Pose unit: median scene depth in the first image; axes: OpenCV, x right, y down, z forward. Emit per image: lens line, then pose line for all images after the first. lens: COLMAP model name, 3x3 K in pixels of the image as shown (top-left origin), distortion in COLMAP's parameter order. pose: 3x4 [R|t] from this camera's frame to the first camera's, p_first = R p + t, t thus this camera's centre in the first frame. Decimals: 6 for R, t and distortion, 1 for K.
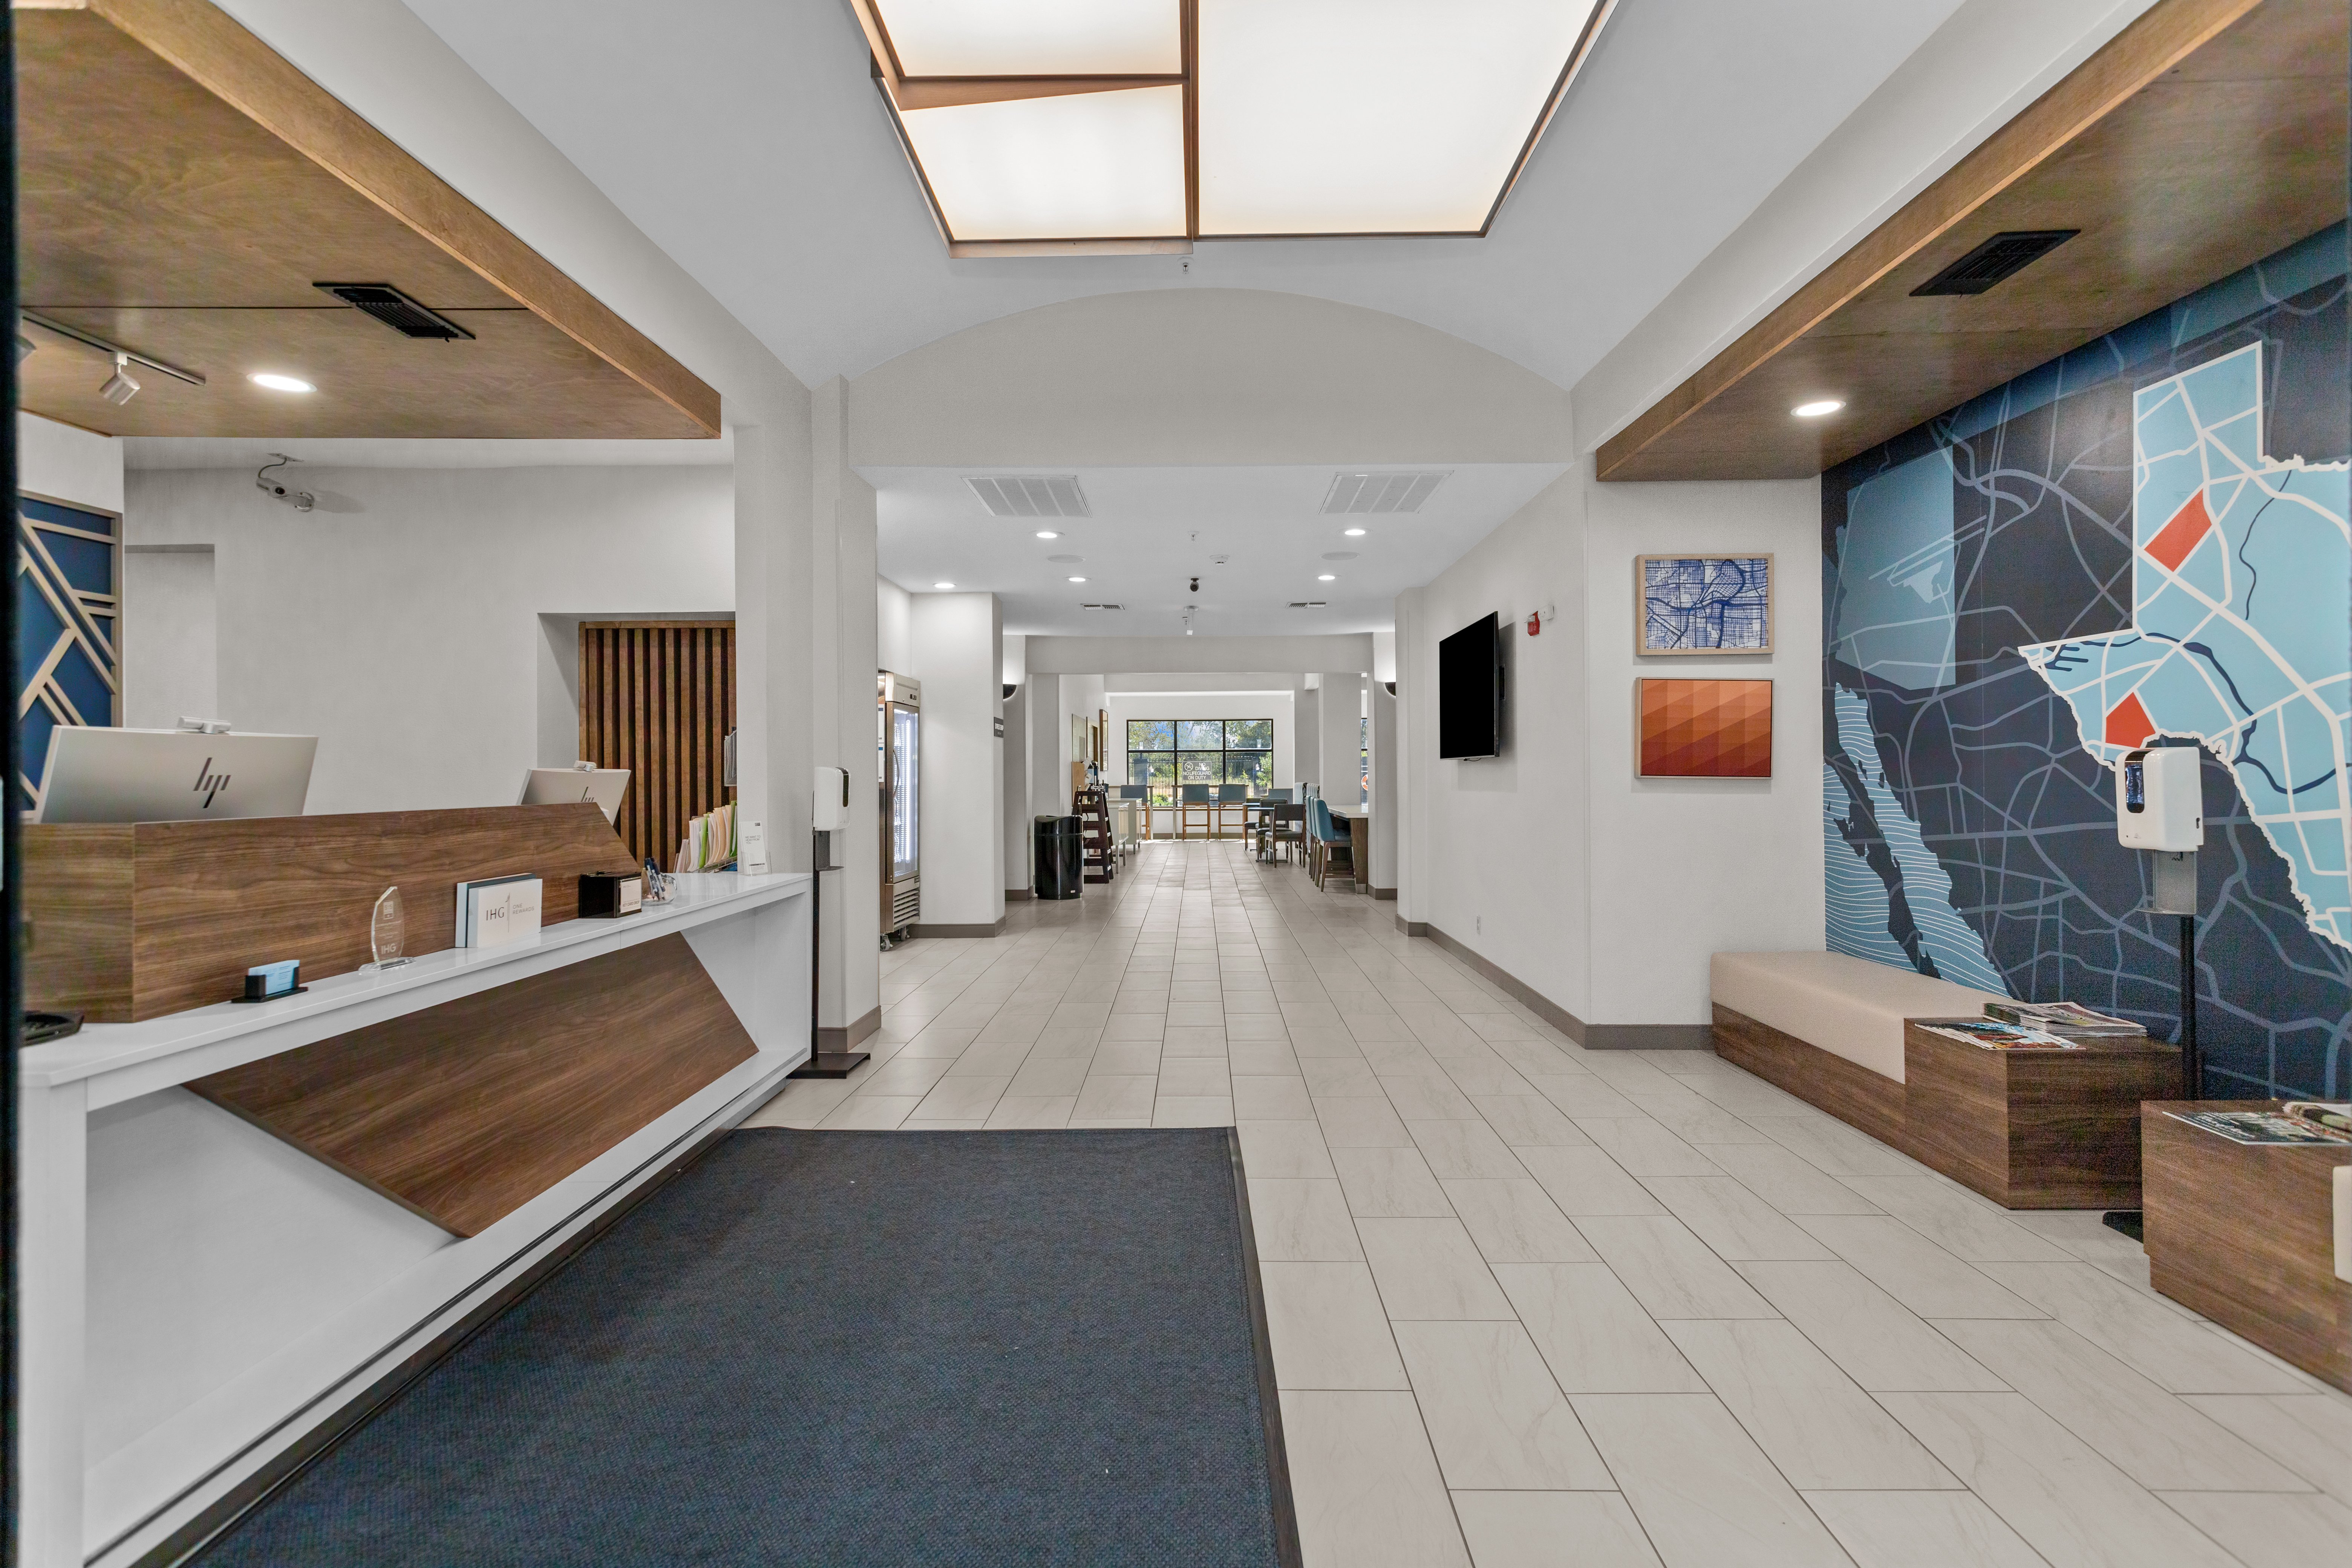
lens RADIAL K [[1113.4, 0, 1176.5], [0, 1113.4, 770.1], [0, 0, 1]] dist [0.012984, -0.000016]
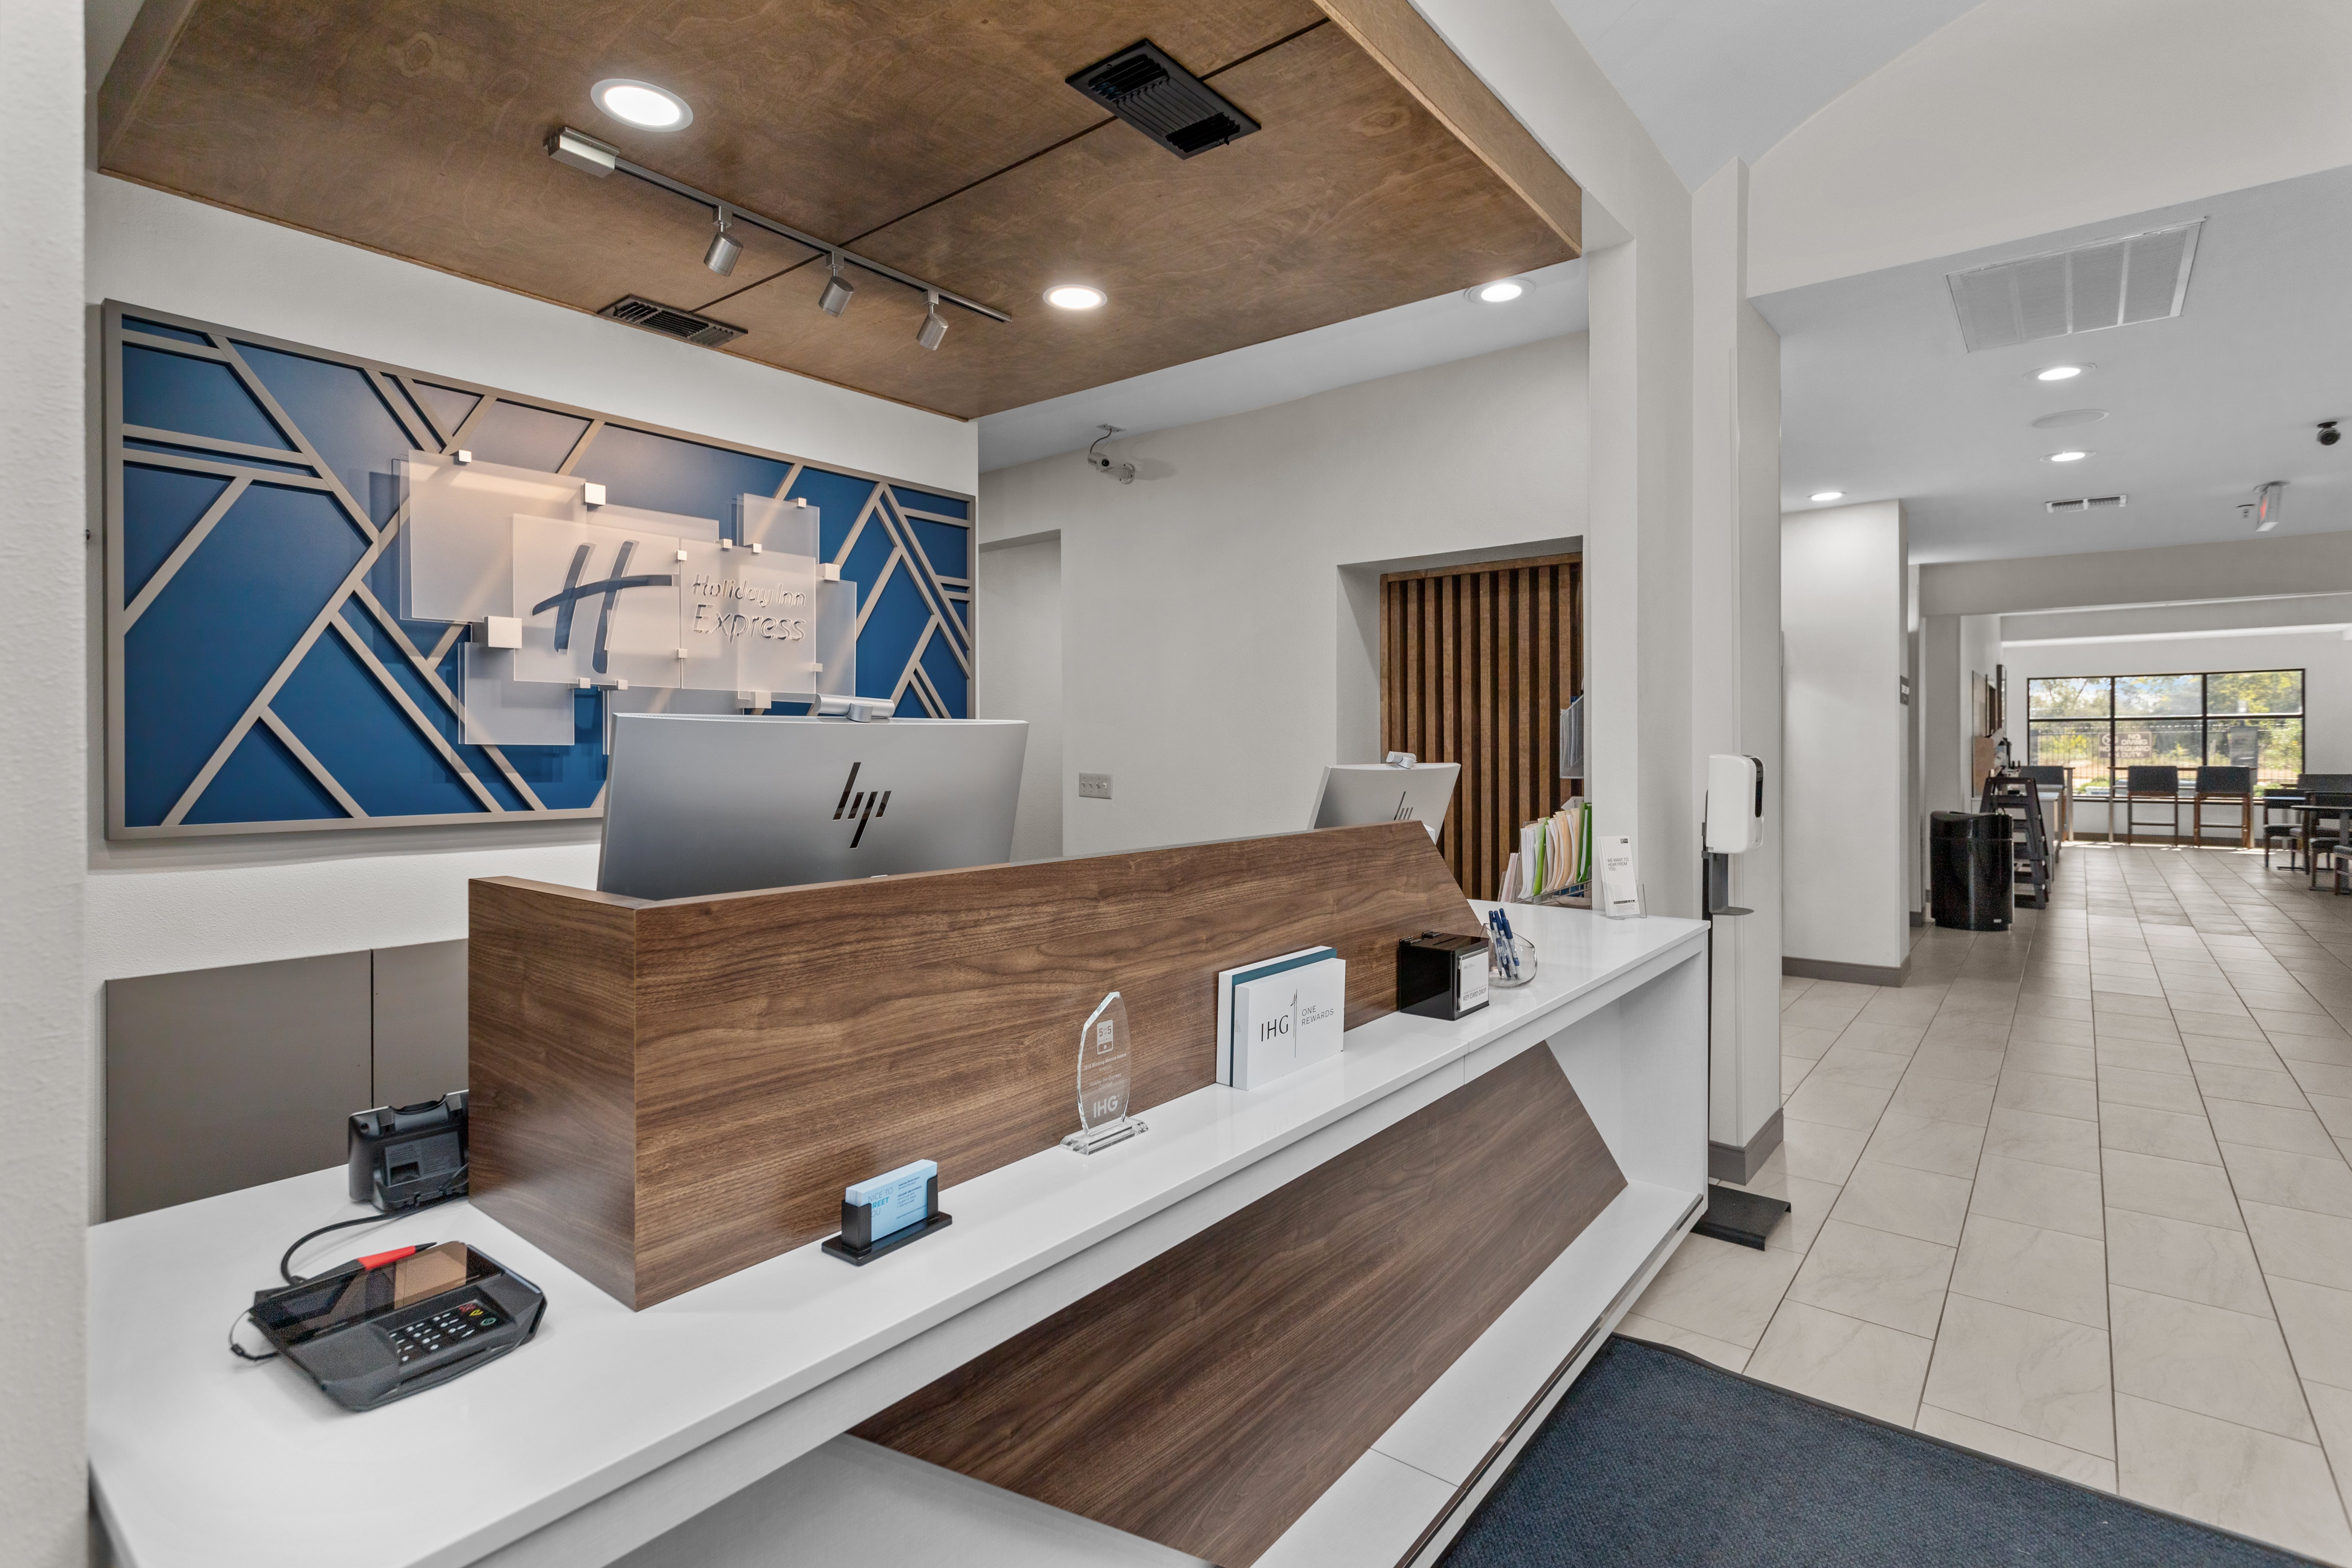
lens RADIAL K [[1123.0, 0, 1180.1], [0, 1123.0, 752.1], [0, 0, 1]] dist [0.002044, -0.000312]
pose [[0.792387, 0.005747, -0.609992, -0.252692], [-0.000290, 0.999959, 0.009044, -0.015132], [0.610019, -0.006989, 0.792356, 0.438349]]
